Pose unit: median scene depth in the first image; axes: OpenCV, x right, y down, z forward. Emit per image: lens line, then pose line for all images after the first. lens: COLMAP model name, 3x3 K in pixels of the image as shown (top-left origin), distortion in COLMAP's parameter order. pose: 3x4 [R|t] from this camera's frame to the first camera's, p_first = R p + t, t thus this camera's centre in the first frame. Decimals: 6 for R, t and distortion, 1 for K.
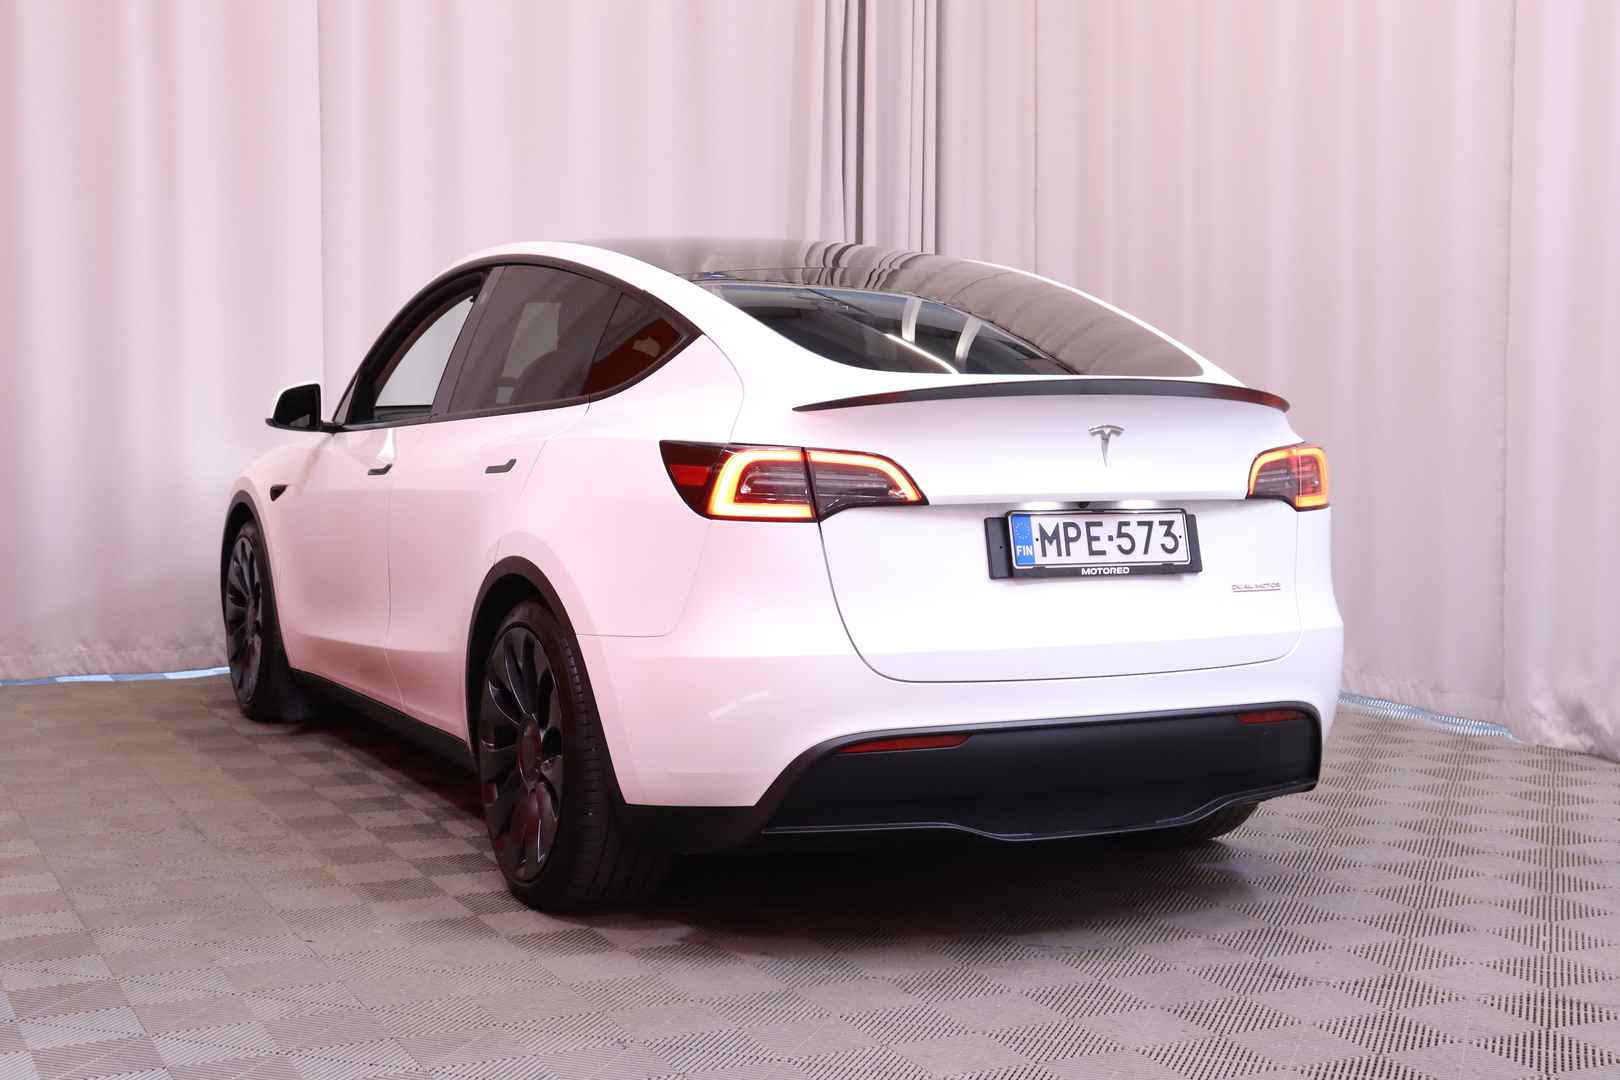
lens RADIAL K [[2162.4, 0, 844.2], [0, 2162.4, 502.0], [0, 0, 1]] dist [0.072540, 0.000000]
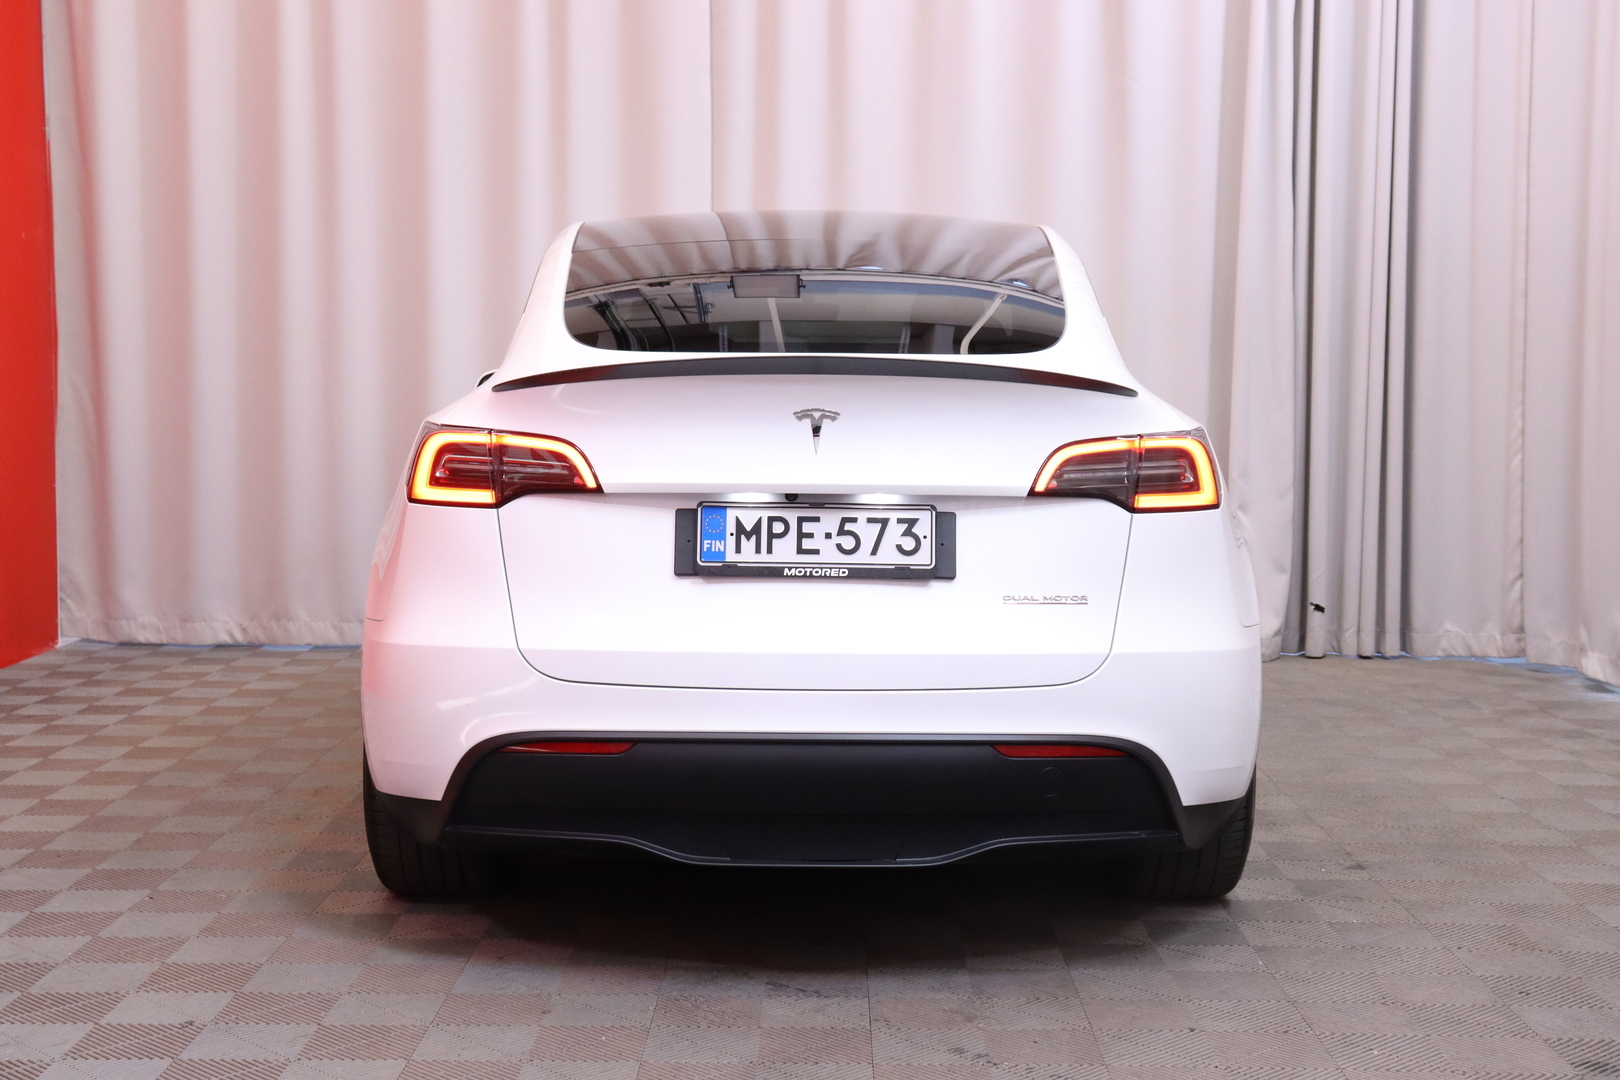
lens RADIAL K [[2309.4, 0, 837.5], [0, 2309.4, 487.4], [0, 0, 1]] dist [0.095260, 0.000000]
pose [[0.893269, 0.020946, -0.449033, 0.554282], [-0.023795, 0.999717, -0.000702, -0.002634], [0.448891, 0.011311, 0.893515, 0.150883]]
